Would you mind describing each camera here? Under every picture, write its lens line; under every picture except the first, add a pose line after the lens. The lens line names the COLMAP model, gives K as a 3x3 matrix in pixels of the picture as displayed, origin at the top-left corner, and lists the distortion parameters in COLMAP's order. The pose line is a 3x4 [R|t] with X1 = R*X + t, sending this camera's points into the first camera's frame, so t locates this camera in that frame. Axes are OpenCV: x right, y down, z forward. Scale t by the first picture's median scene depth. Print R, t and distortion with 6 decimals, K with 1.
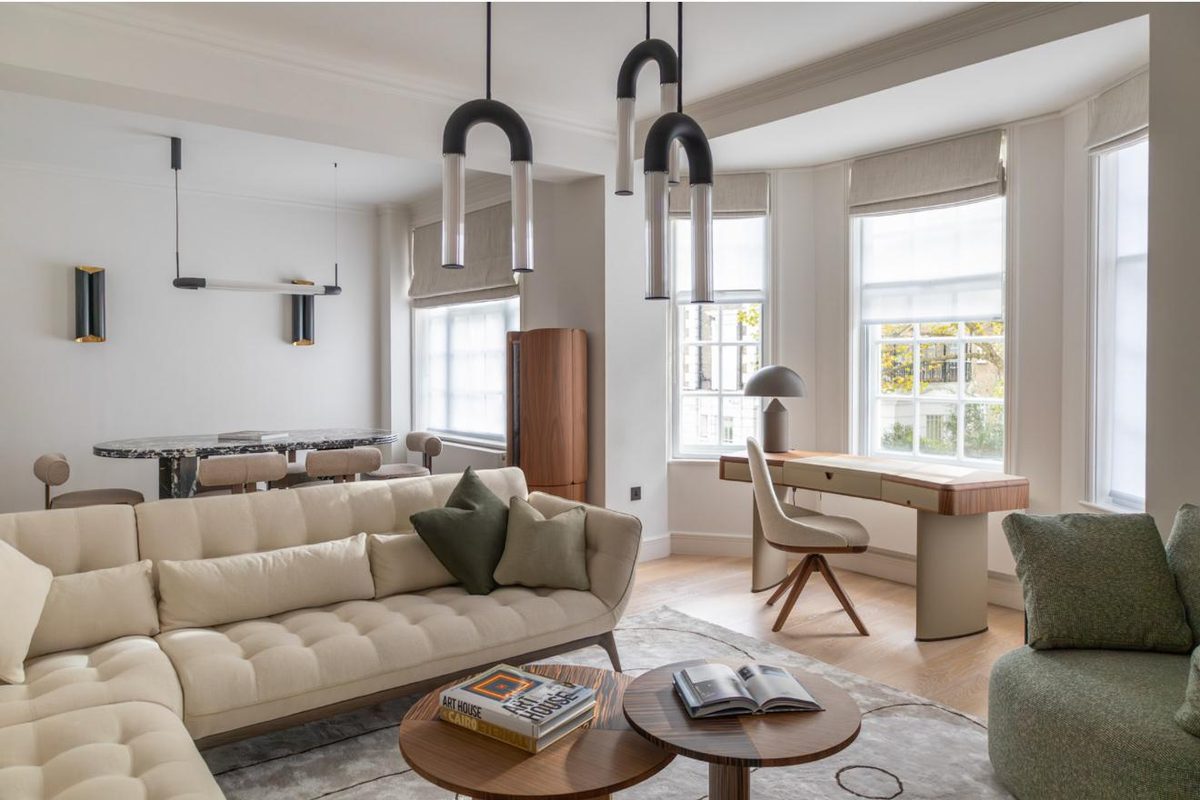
lens RADIAL K [[751.1, 0, 600.0], [0, 751.1, 400.0], [0, 0, 1]] dist [0.013631, 0.000926]
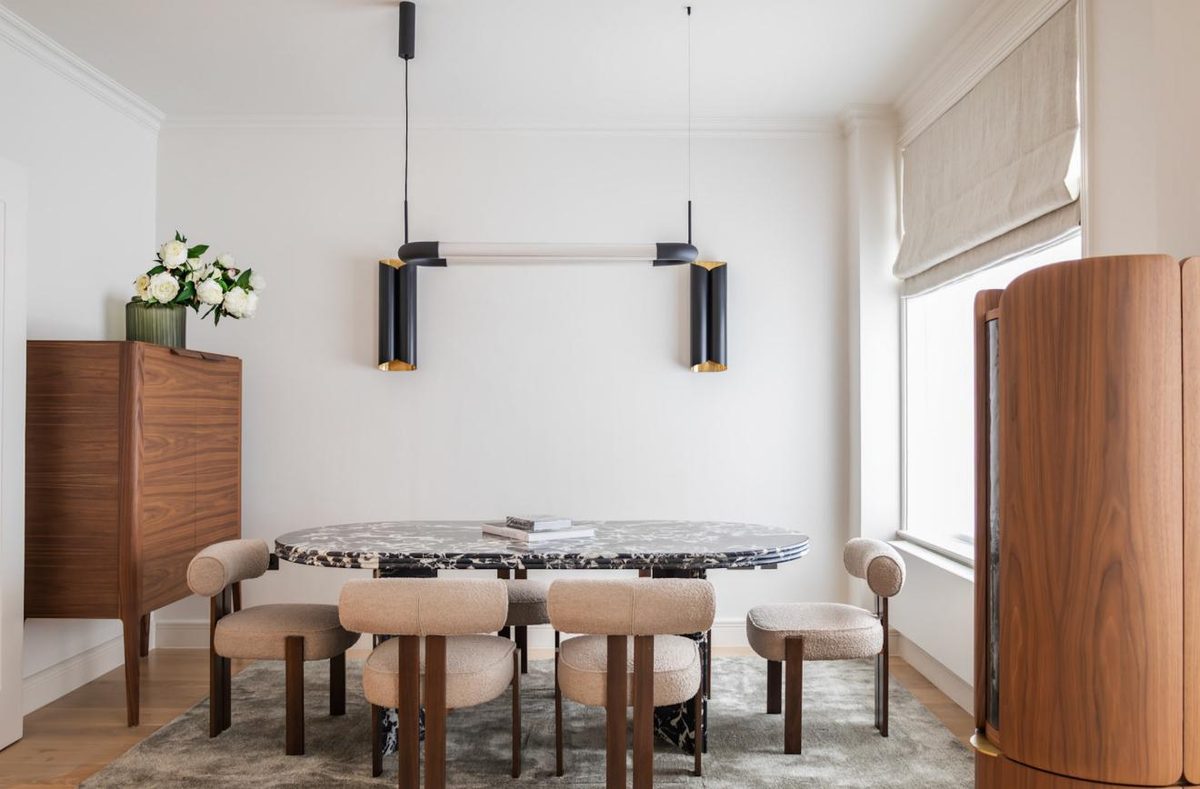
lens RADIAL K [[994.9, 0, 601.8], [0, 994.9, 413.2], [0, 0, 1]] dist [-0.068693, -0.005376]
pose [[0.789697, -0.001420, -0.613496, 0.012969], [-0.029915, 0.998719, -0.040819, -0.008686], [0.612767, 0.050587, 0.788643, 0.442544]]
